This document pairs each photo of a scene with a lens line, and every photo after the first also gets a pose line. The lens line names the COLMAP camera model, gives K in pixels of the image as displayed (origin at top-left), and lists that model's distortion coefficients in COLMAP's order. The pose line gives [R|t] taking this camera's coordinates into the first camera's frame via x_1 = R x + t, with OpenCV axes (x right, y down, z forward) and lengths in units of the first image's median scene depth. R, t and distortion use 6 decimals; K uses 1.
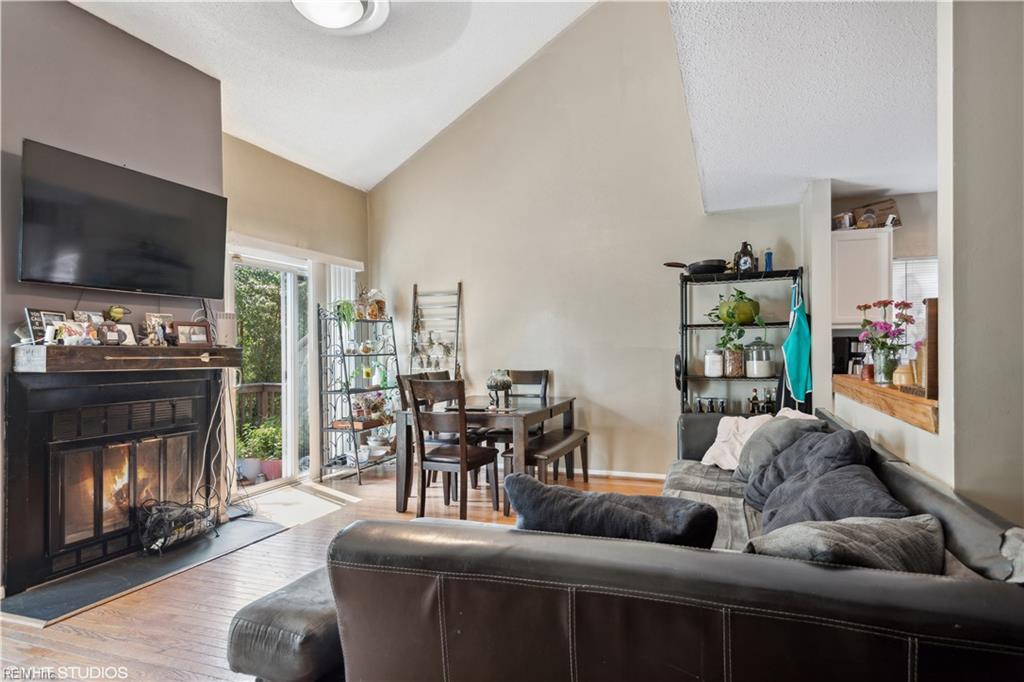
lens RADIAL K [[576.1, 0, 516.7], [0, 576.1, 347.7], [0, 0, 1]] dist [0.001860, 0.000456]
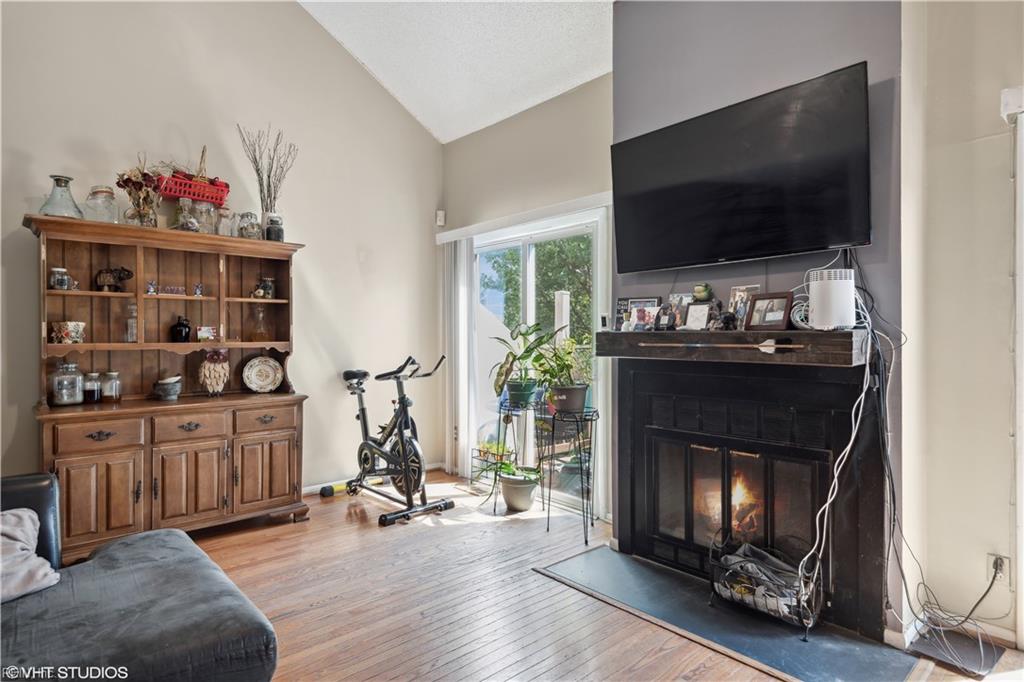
lens RADIAL K [[560.7, 0, 516.1], [0, 560.7, 344.0], [0, 0, 1]] dist [0.023192, -0.008790]
pose [[-0.482853, 0.015218, -0.875569, 0.167644], [0.007847, 0.999884, 0.013051, 0.004170], [0.875667, -0.000569, -0.482916, 1.169888]]
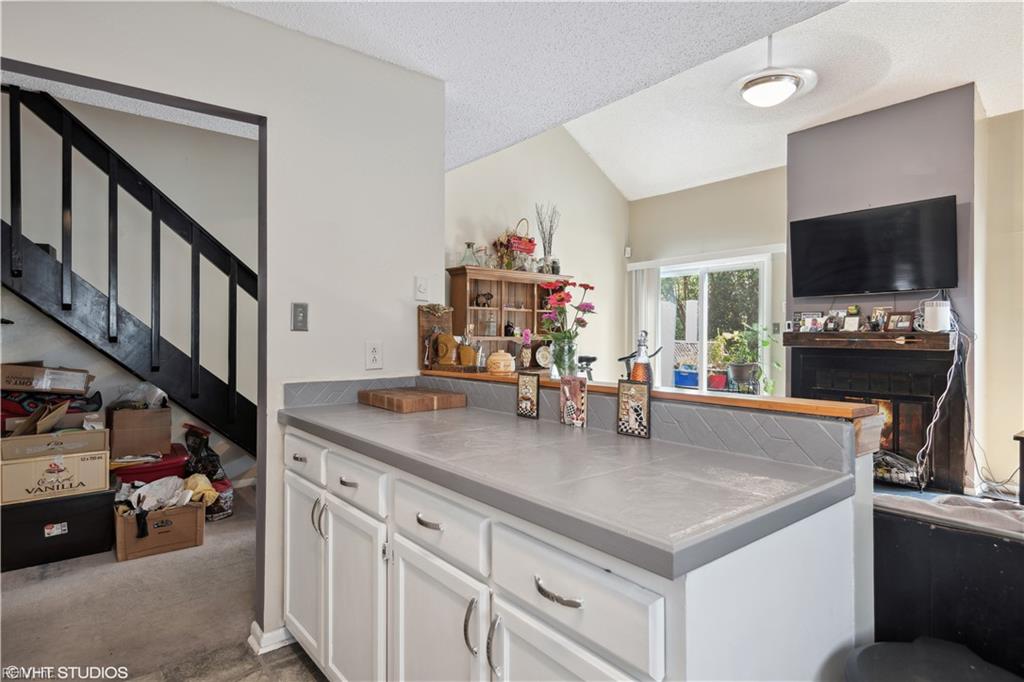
lens RADIAL K [[560.7, 0, 509.5], [0, 560.7, 339.1], [0, 0, 1]] dist [0.023192, -0.008790]
pose [[-0.530049, 0.007588, -0.847933, 1.032336], [0.001856, 0.999968, 0.007788, 0.003556], [0.847965, 0.002554, -0.530046, 1.030647]]
